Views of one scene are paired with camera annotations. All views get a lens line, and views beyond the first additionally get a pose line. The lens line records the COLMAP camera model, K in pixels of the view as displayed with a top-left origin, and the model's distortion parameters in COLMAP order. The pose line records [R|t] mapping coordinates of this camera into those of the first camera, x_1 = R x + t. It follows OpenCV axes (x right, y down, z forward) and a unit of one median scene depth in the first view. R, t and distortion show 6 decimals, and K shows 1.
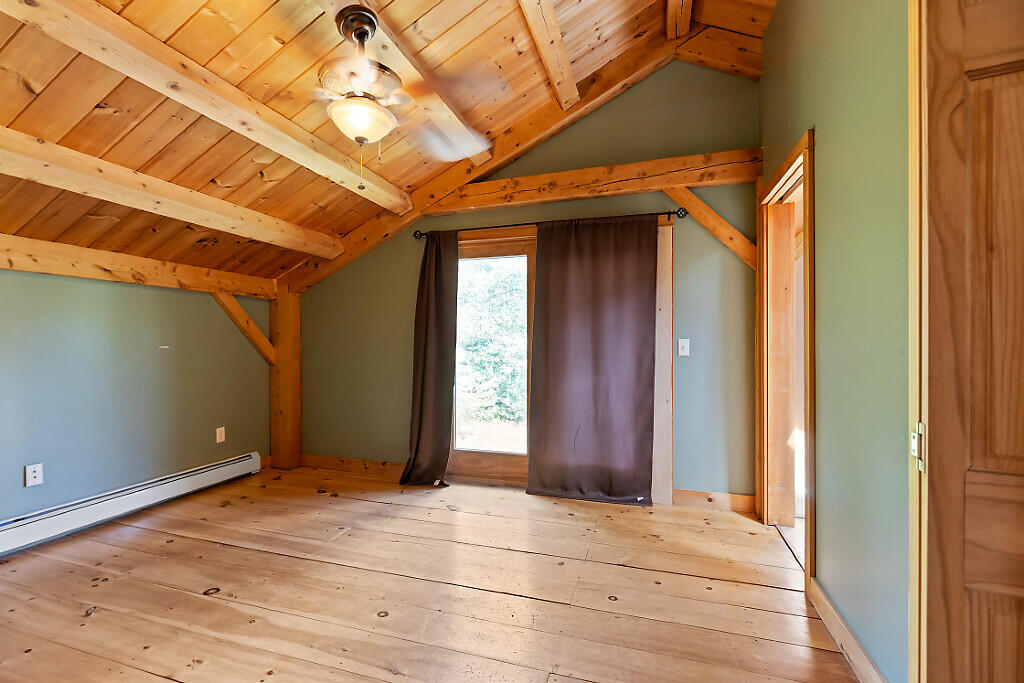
lens RADIAL K [[469.6, 0, 513.9], [0, 469.6, 341.6], [0, 0, 1]] dist [0.000122, -0.000573]
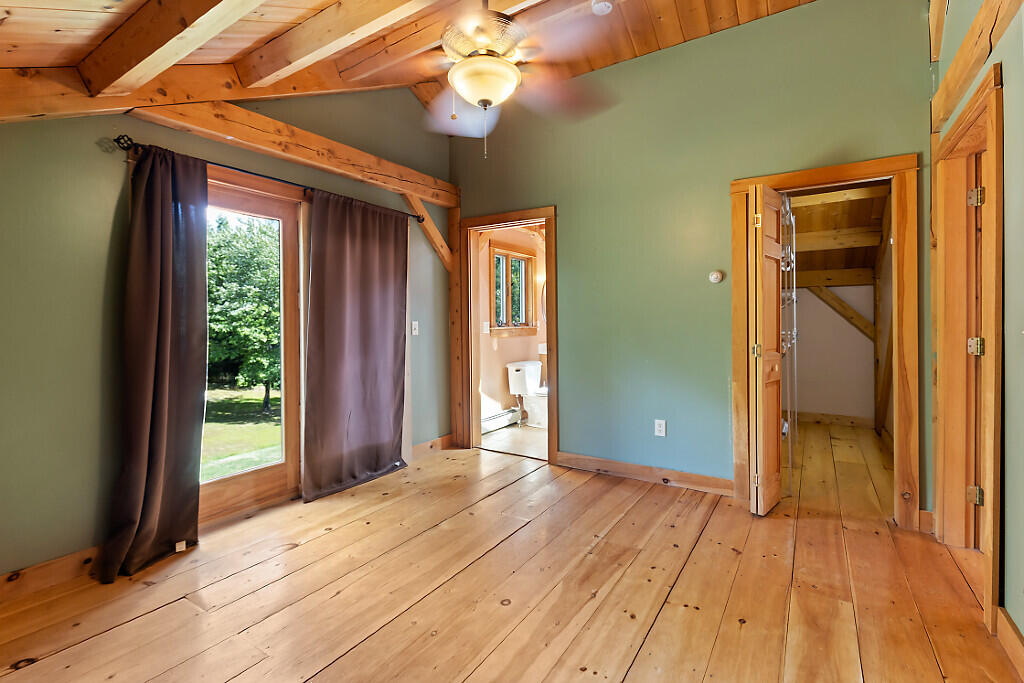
lens RADIAL K [[469.6, 0, 508.8], [0, 469.6, 321.4], [0, 0, 1]] dist [0.000122, -0.000573]
pose [[0.253454, 0.003706, 0.967340, -0.695151], [0.008857, 0.999942, -0.006152, 0.003526], [-0.967307, 0.010127, 0.253407, 0.423087]]
